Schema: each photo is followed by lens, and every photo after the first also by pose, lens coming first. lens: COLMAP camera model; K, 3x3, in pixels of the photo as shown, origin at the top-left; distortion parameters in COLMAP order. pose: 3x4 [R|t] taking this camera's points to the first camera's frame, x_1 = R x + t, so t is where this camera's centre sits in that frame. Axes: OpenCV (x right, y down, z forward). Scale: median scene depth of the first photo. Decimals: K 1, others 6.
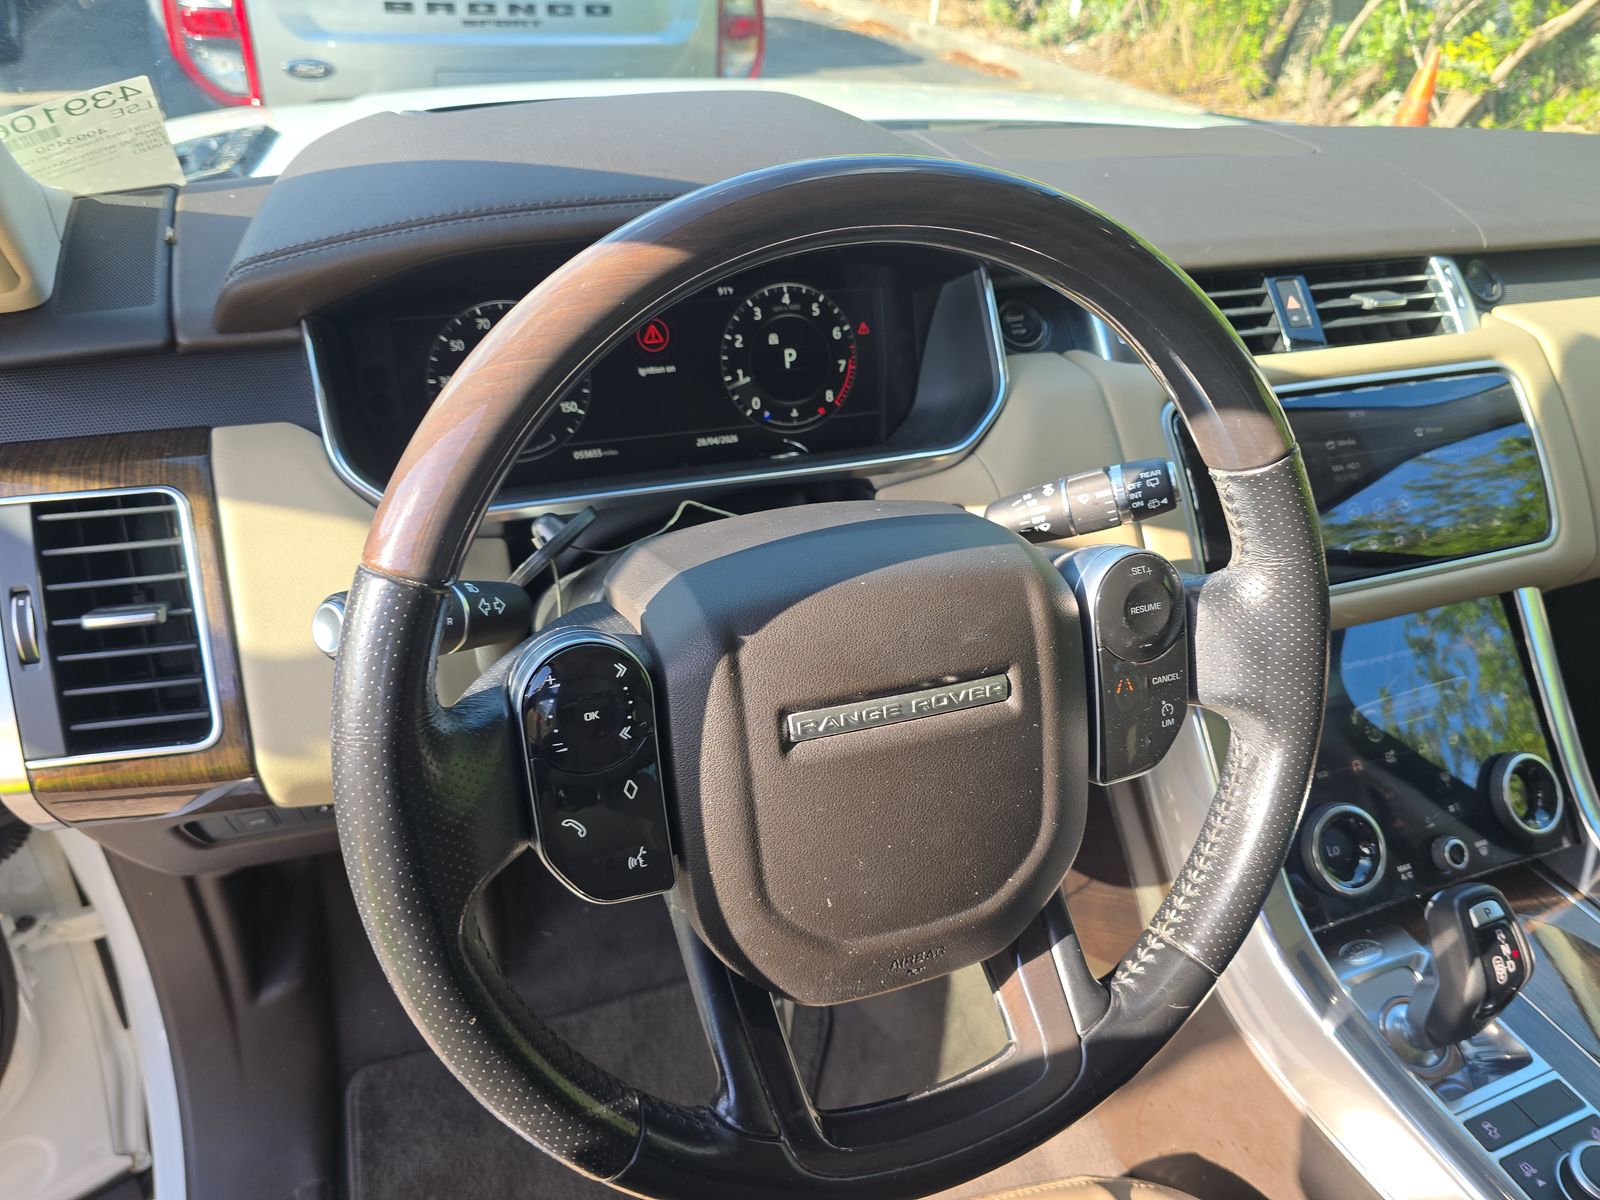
lens RADIAL K [[1073.2, 0, 800.0], [0, 1073.2, 600.0], [0, 0, 1]] dist [0.047078, -0.057425]
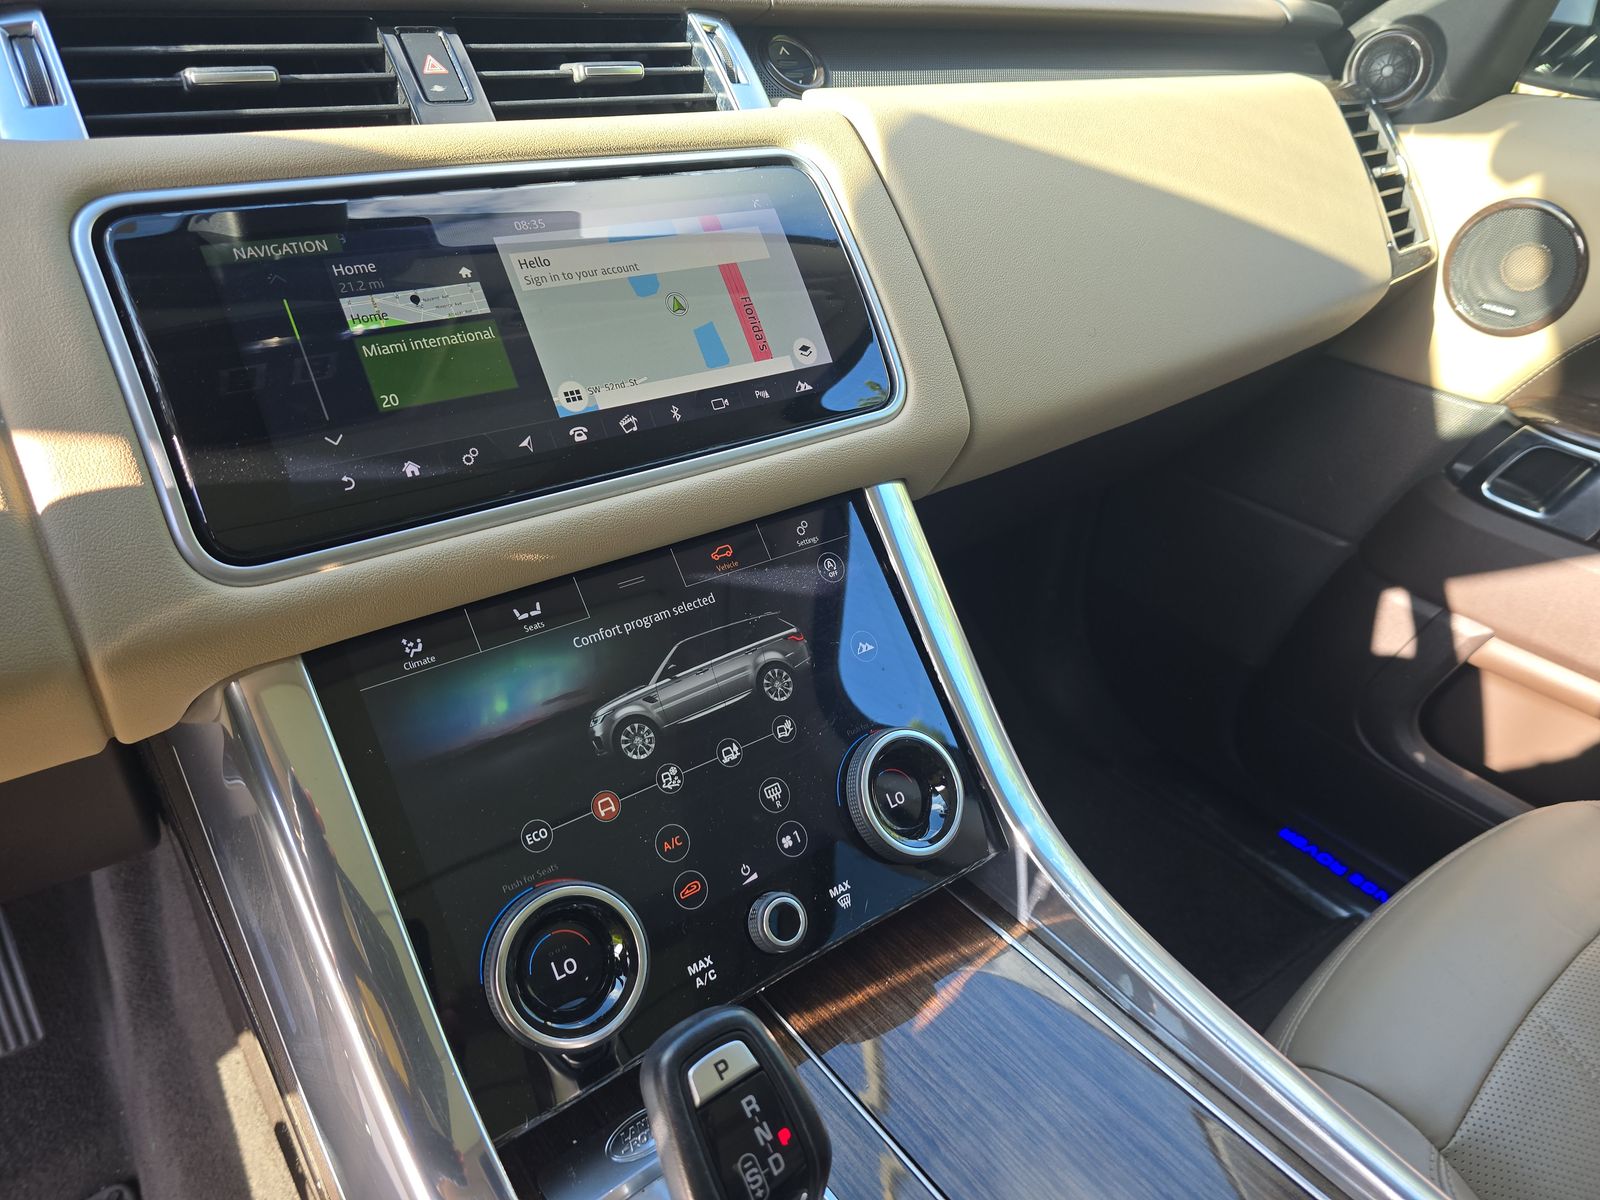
lens RADIAL K [[1073.2, 0, 800.0], [0, 1073.2, 600.0], [0, 0, 1]] dist [0.047078, -0.057425]
pose [[0.960274, -0.154493, 0.232393, 0.272812], [0.162079, 0.986681, -0.013788, 0.037027], [-0.227167, 0.050907, 0.972524, 0.221465]]
